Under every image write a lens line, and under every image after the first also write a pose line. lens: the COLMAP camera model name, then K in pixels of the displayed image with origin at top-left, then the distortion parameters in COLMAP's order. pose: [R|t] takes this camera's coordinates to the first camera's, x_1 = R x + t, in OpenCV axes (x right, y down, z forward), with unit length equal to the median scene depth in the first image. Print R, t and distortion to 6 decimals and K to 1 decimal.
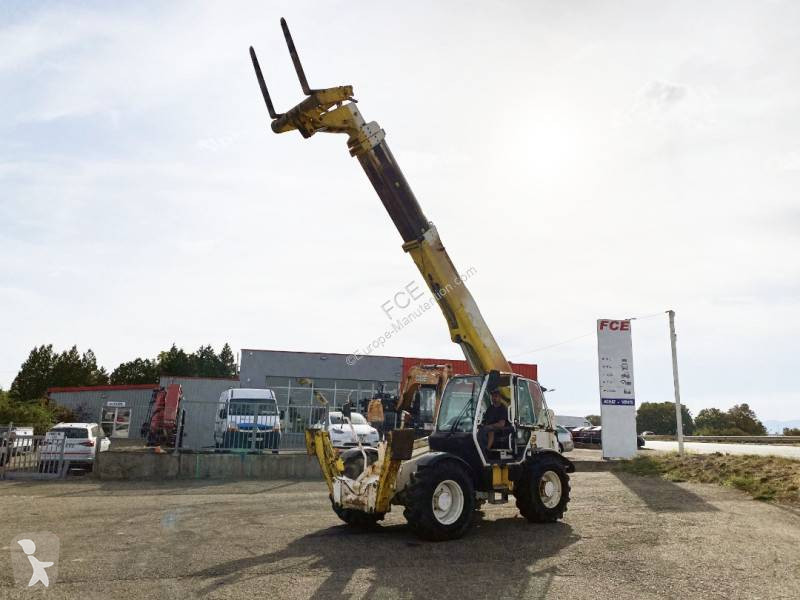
lens RADIAL K [[601.6, 0, 400.0], [0, 601.6, 300.0], [0, 0, 1]] dist [0.063111, -0.065585]
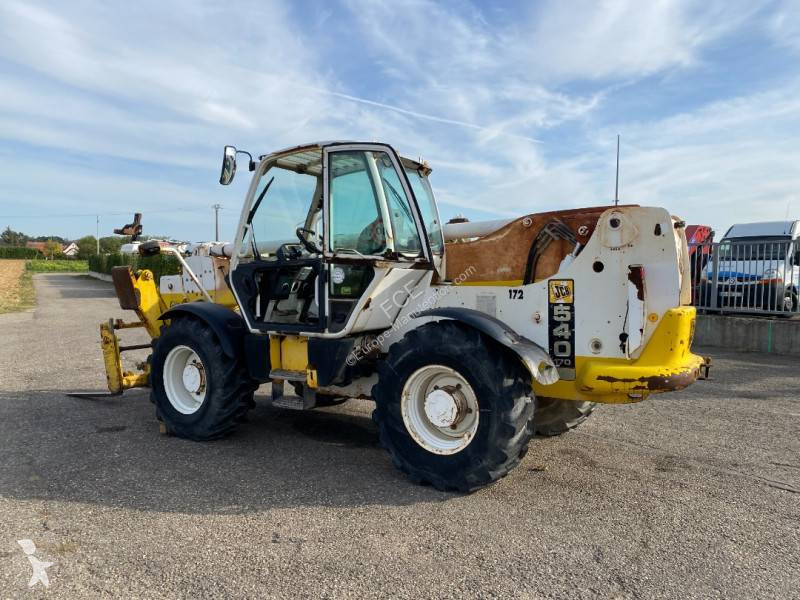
lens RADIAL K [[601.6, 0, 400.0], [0, 601.6, 300.0], [0, 0, 1]] dist [0.063111, -0.065585]
pose [[0.232707, 0.024909, -0.972228, 0.350664], [0.197011, 0.977739, 0.072206, 0.118085], [0.952383, -0.208342, 0.222619, 0.511746]]
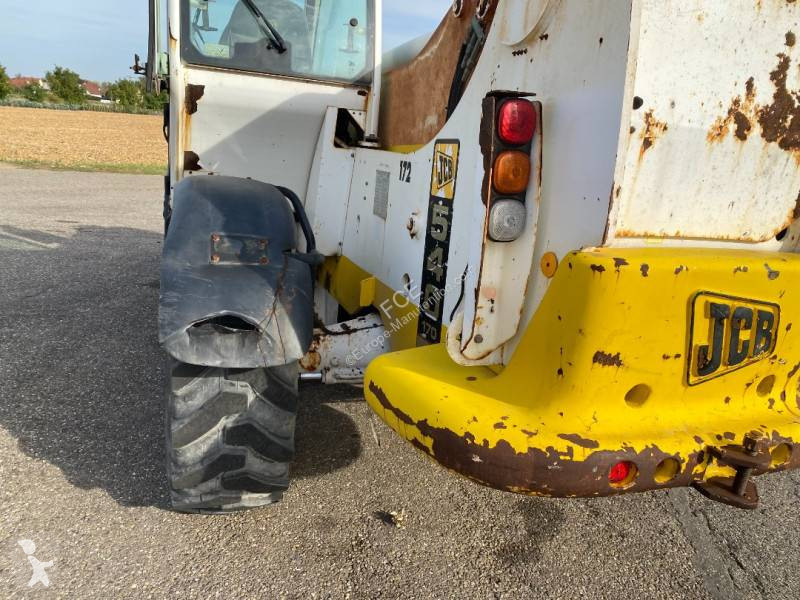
lens RADIAL K [[601.6, 0, 400.0], [0, 601.6, 300.0], [0, 0, 1]] dist [0.063111, -0.065585]
pose [[-0.424415, 0.173346, -0.888720, 0.227264], [0.089289, 0.984732, 0.149432, 0.150922], [0.901055, -0.015932, -0.433413, 0.666057]]
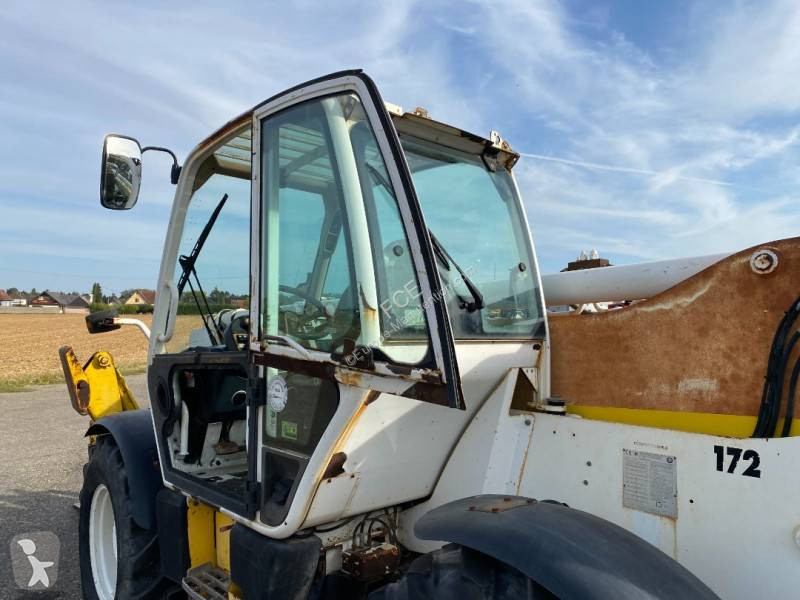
lens RADIAL K [[608.7, 0, 379.3], [0, 608.7, 298.9], [0, 0, 1]] dist [-0.022480, -0.003005]
pose [[-0.066076, -0.065817, -0.995642, 0.211388], [0.191416, 0.978454, -0.077385, 0.116403], [0.979282, -0.195695, -0.052054, 0.571738]]
